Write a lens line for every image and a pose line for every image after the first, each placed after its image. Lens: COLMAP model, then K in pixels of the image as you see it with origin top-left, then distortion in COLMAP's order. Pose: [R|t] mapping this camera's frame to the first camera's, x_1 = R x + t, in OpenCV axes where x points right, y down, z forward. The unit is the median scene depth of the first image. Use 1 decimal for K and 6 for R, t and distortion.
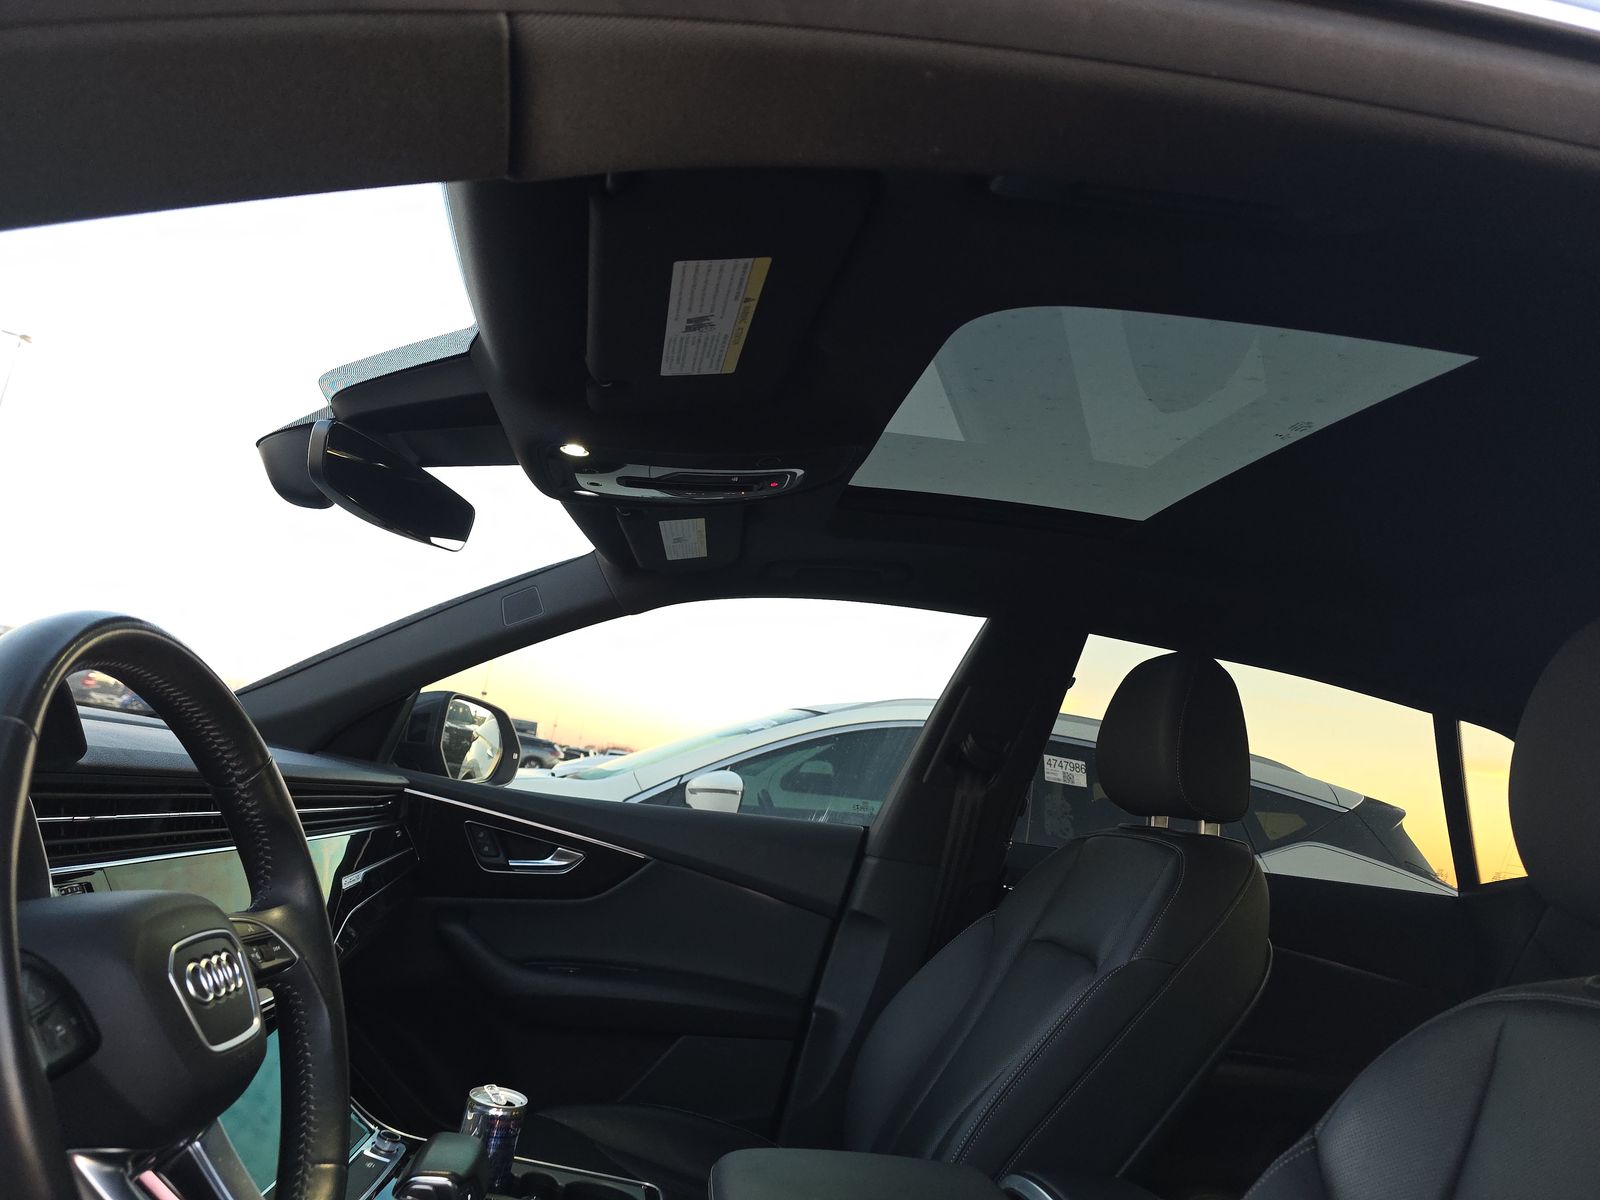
lens RADIAL K [[1098.5, 0, 814.3], [0, 1098.5, 606.2], [0, 0, 1]] dist [0.051984, -0.006530]
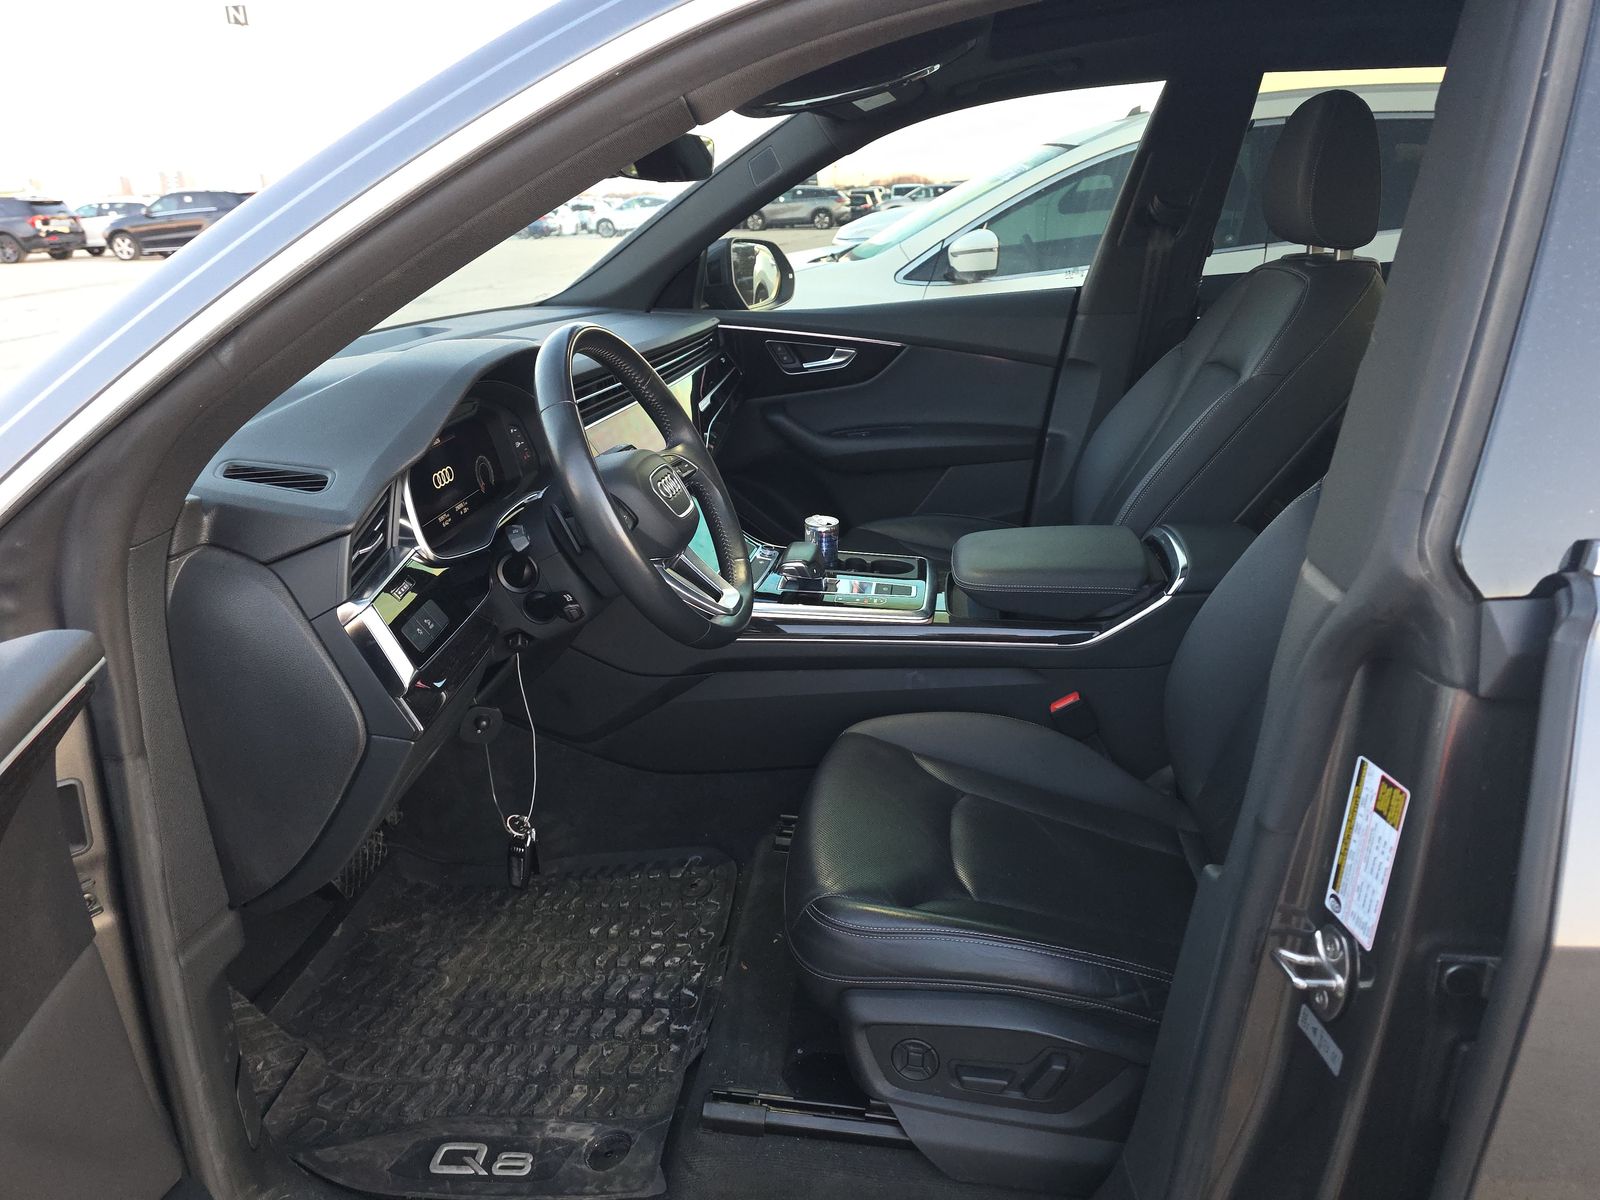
lens RADIAL K [[1098.5, 0, 814.3], [0, 1098.5, 606.2], [0, 0, 1]] dist [0.051984, -0.006530]
pose [[0.949465, -0.092437, -0.299953, 0.114375], [0.226577, 0.863183, 0.451196, -0.120236], [0.217208, -0.496357, 0.840506, -0.276975]]
